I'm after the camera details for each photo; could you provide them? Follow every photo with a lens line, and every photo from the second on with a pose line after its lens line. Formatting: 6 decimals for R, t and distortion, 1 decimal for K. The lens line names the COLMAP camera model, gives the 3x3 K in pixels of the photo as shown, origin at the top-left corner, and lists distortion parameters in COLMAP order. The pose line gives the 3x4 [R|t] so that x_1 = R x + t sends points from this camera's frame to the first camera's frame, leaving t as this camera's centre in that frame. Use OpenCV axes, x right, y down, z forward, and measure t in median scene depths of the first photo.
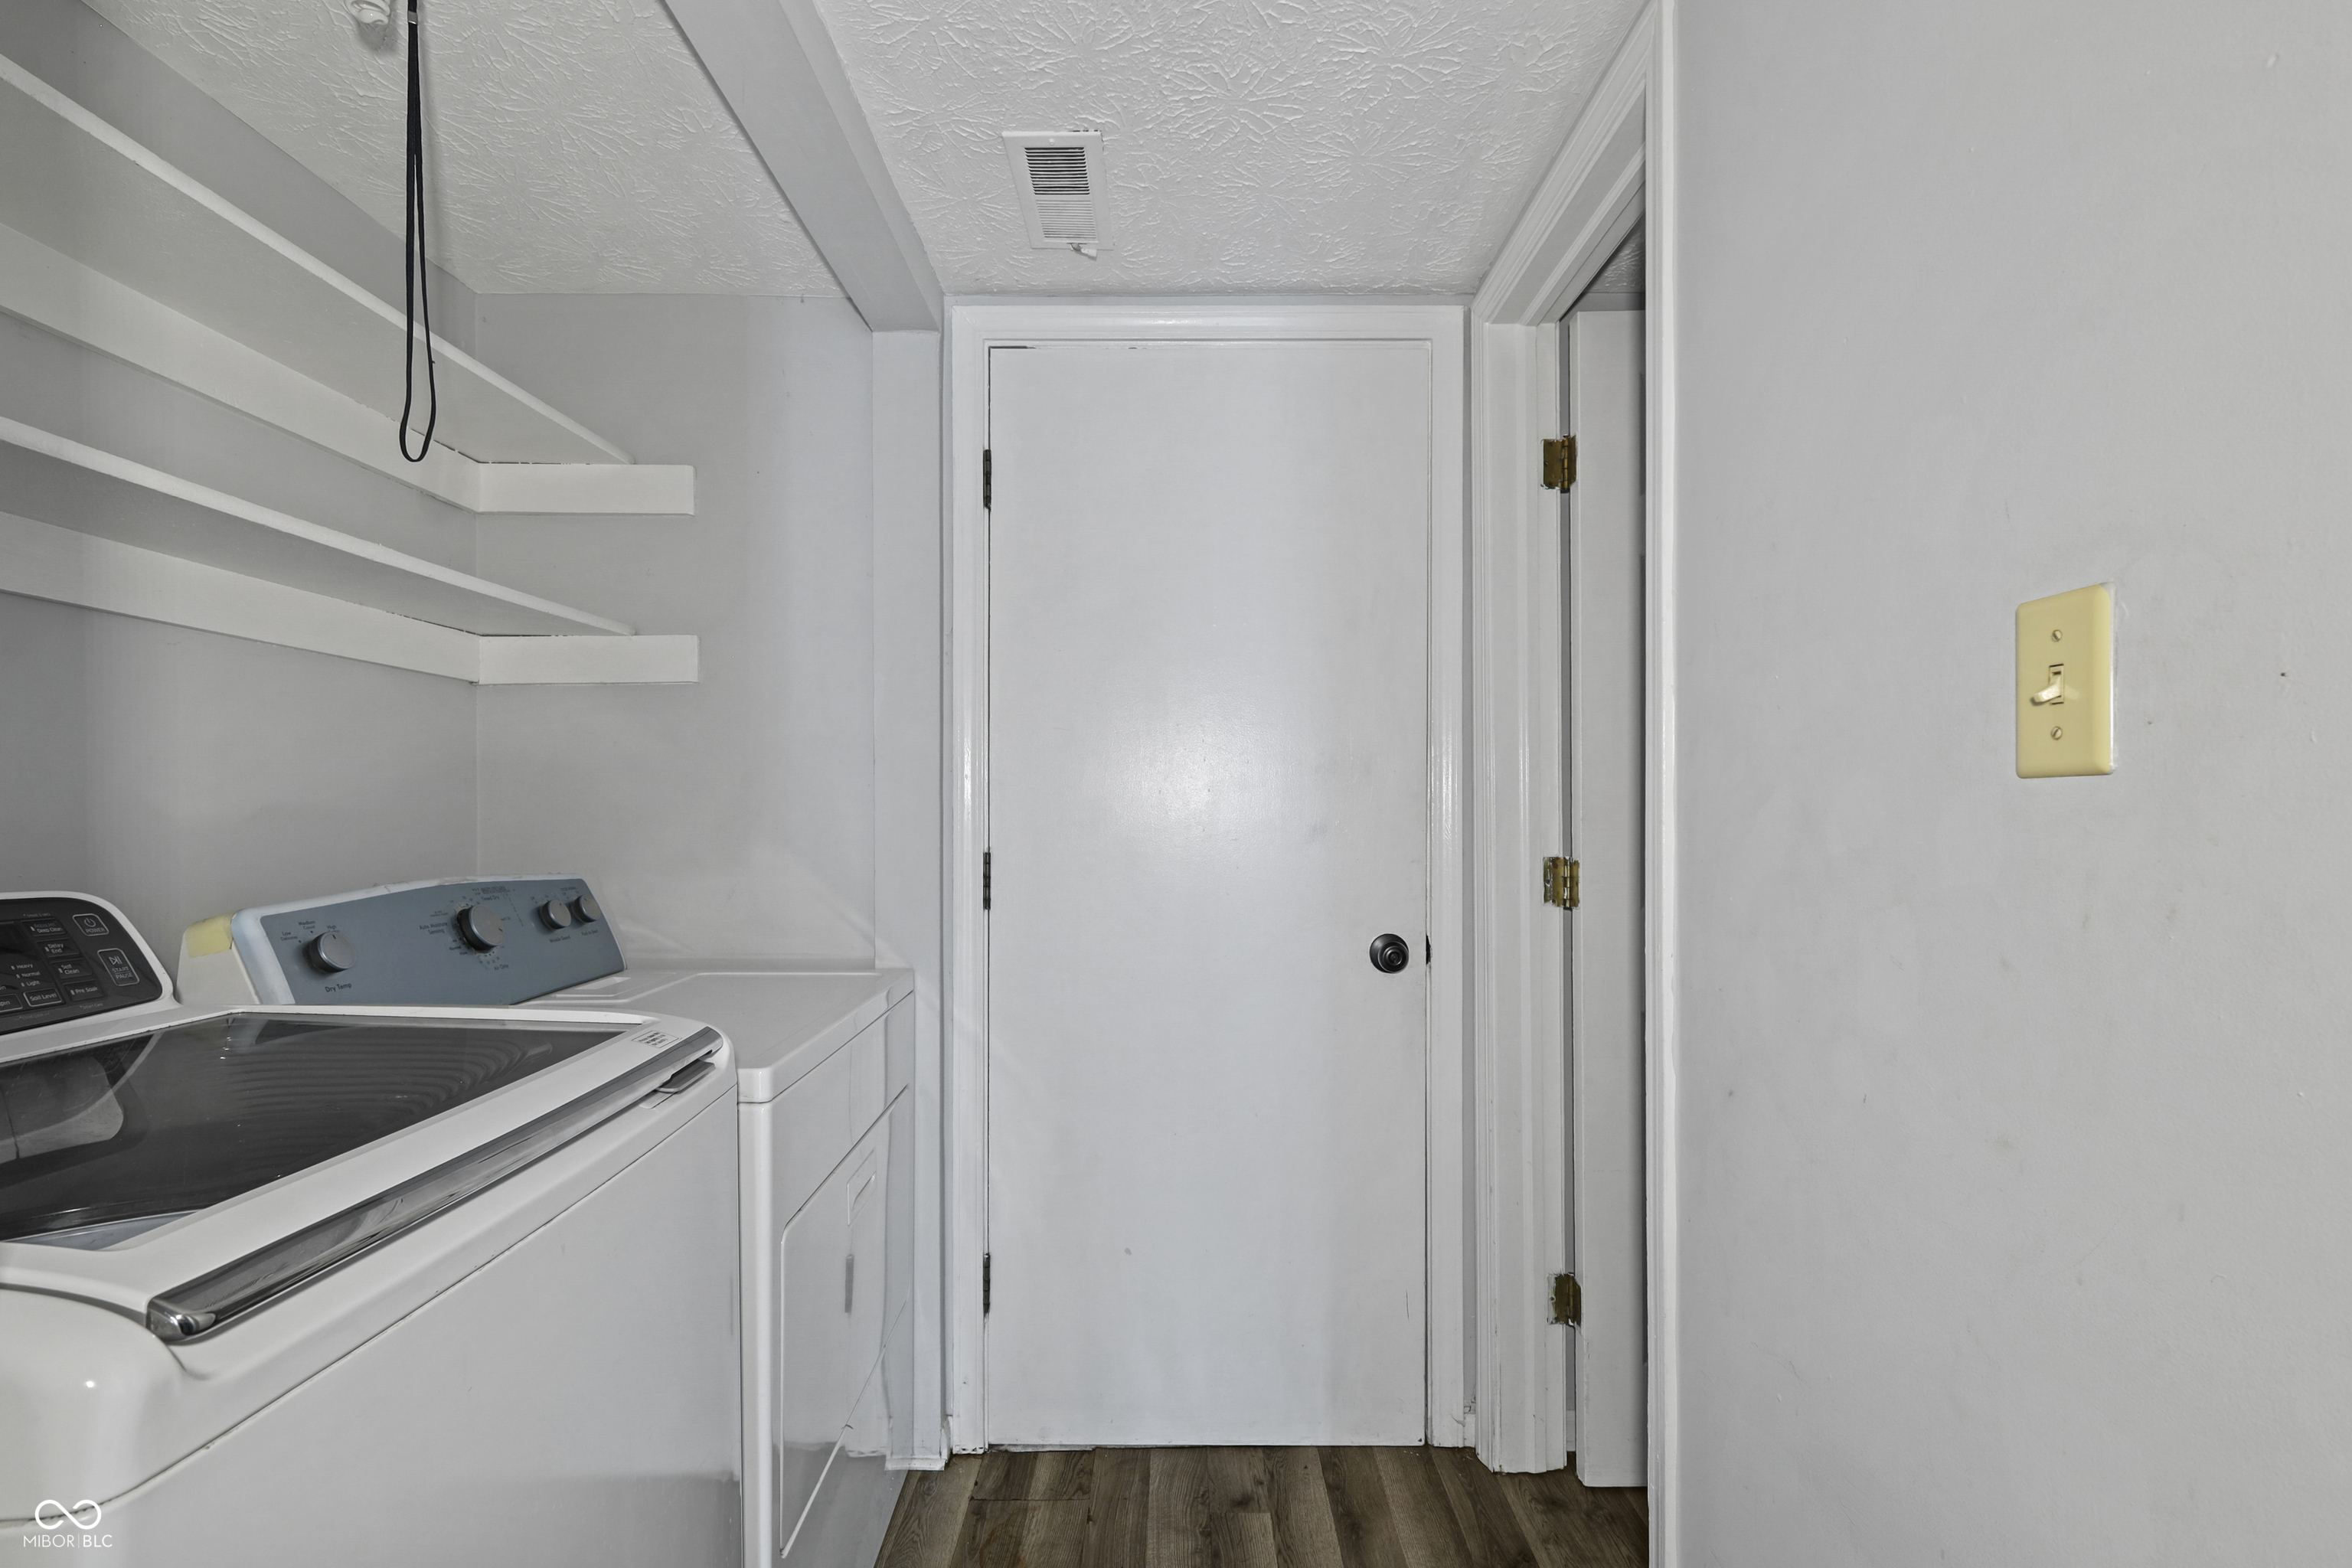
lens RADIAL K [[1041.2, 0, 1174.1], [0, 1041.2, 788.9], [0, 0, 1]] dist [0.025277, 0.000106]
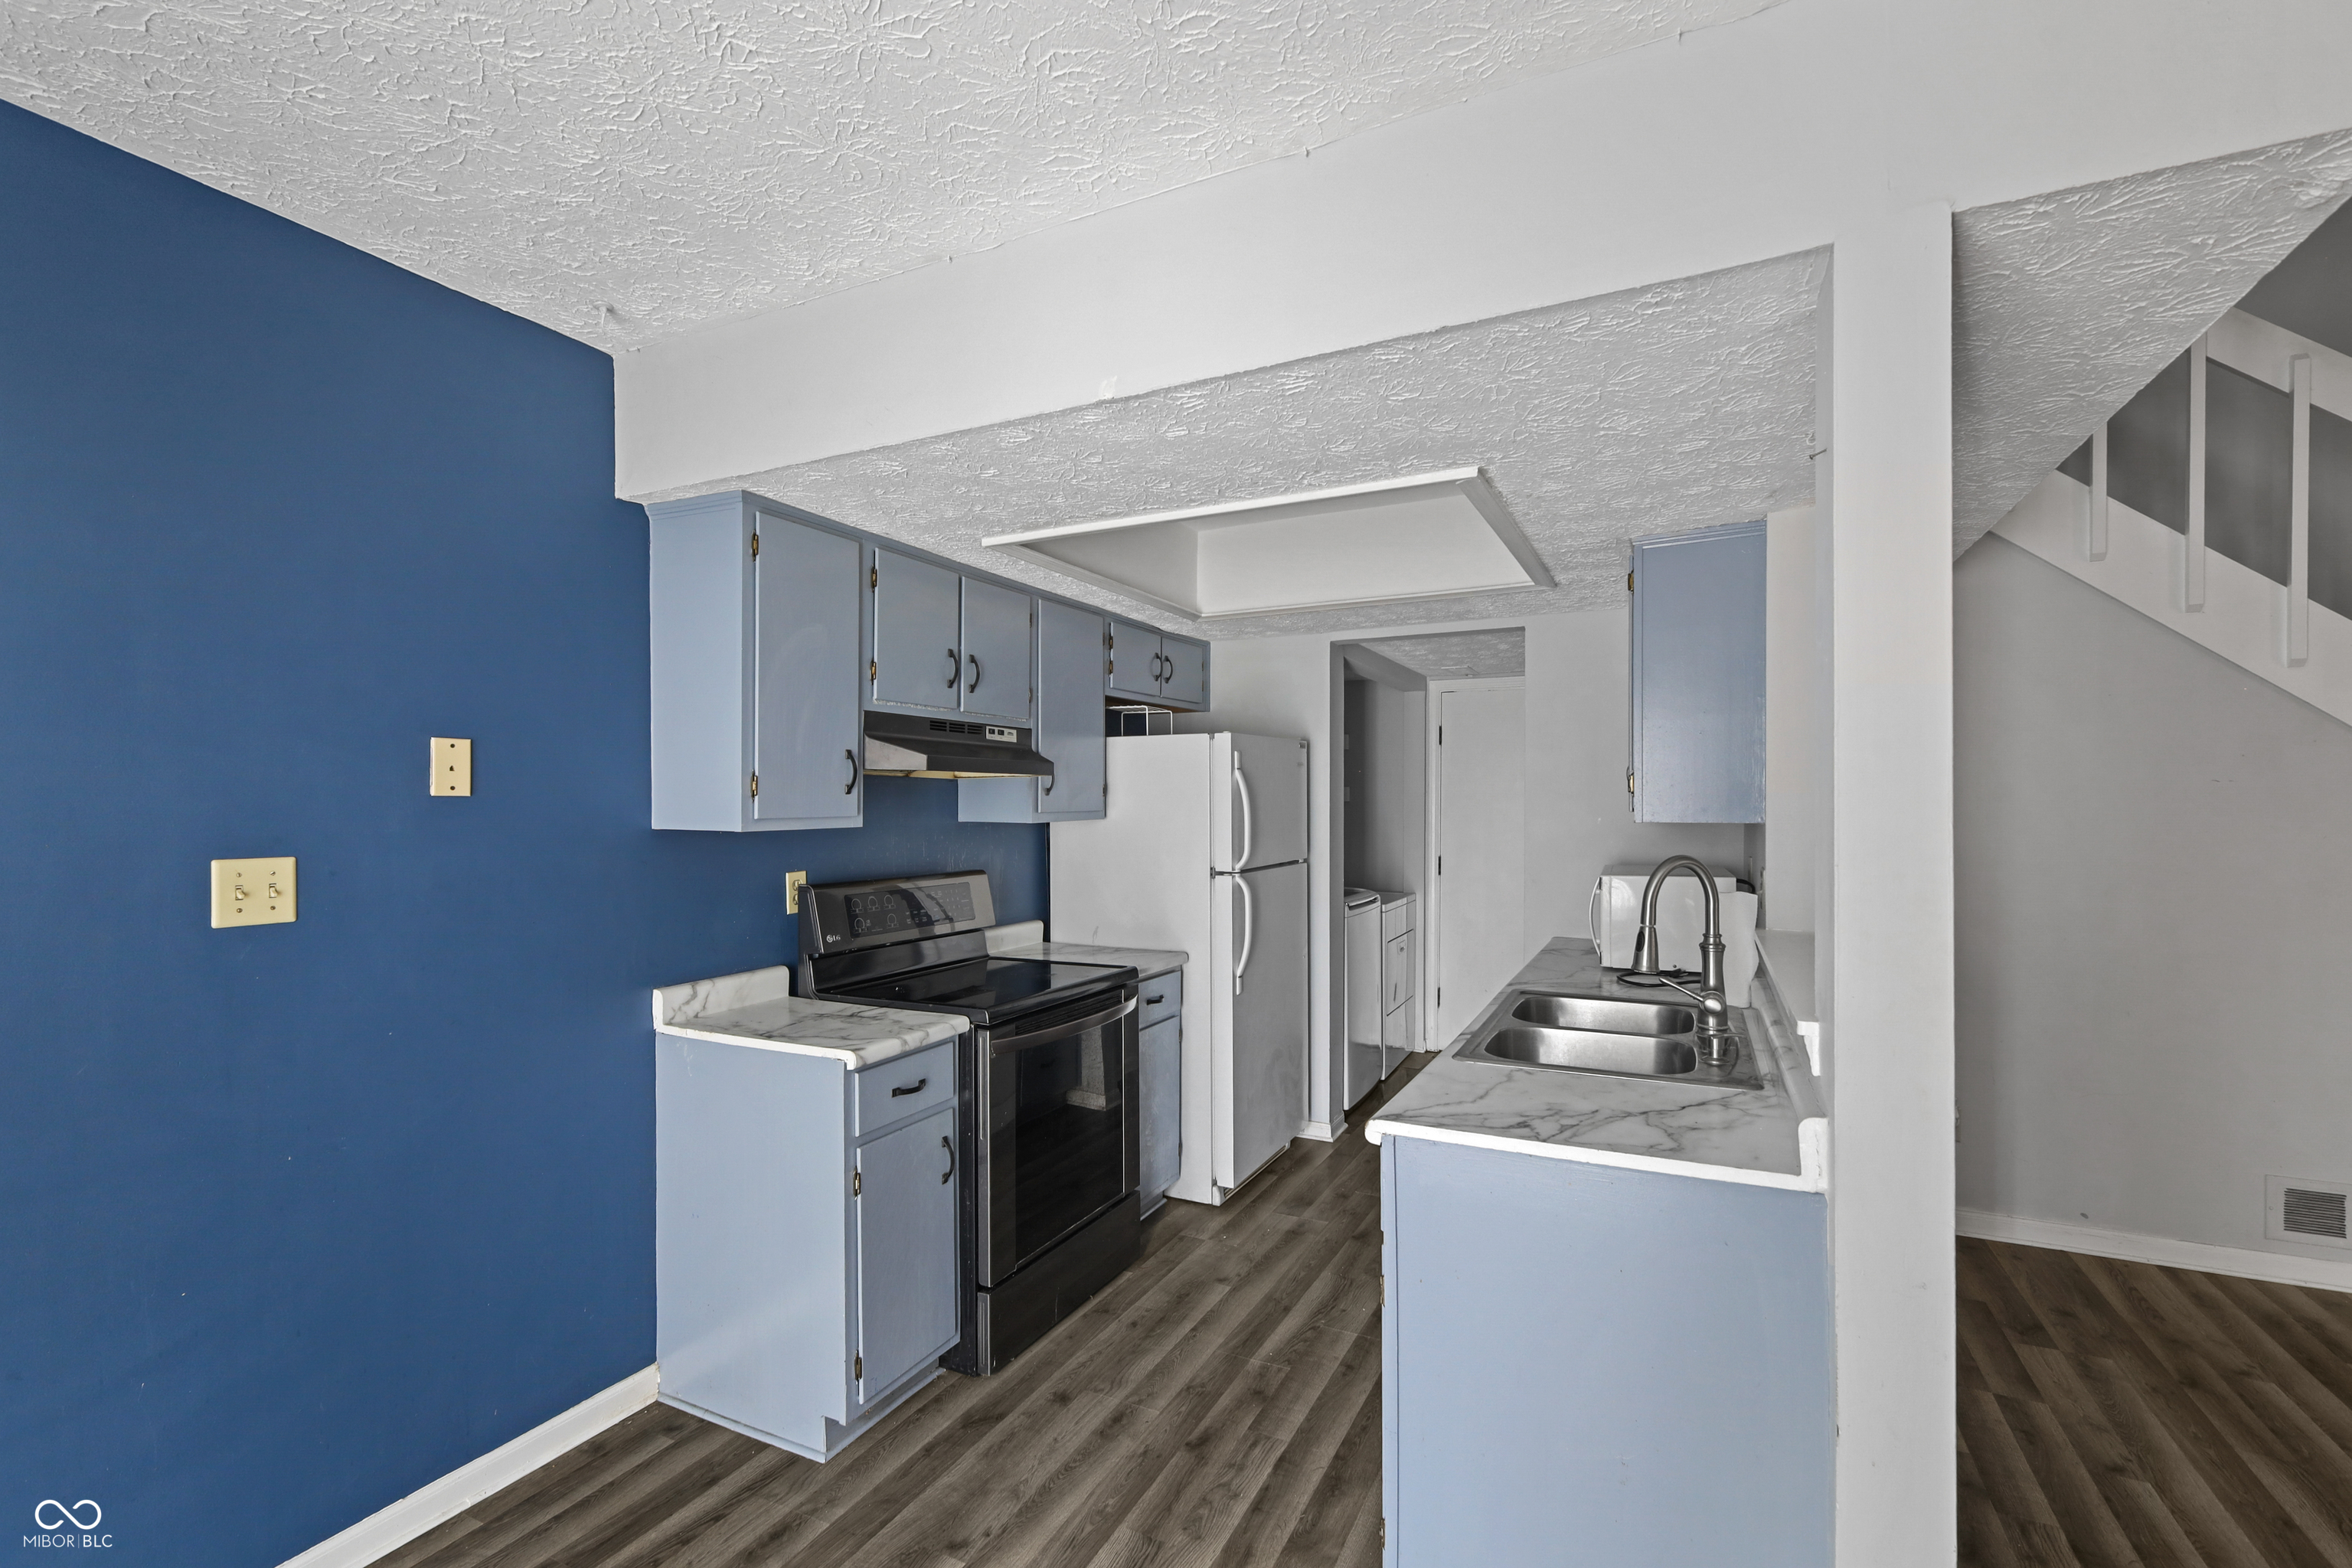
lens RADIAL K [[1041.2, 0, 1173.3], [0, 1041.2, 799.4], [0, 0, 1]] dist [0.025277, 0.000106]
pose [[0.896190, 0.003948, -0.443652, 0.498106], [-0.004459, 0.999990, -0.000109, -0.096213], [0.443647, 0.002075, 0.896199, -2.181598]]
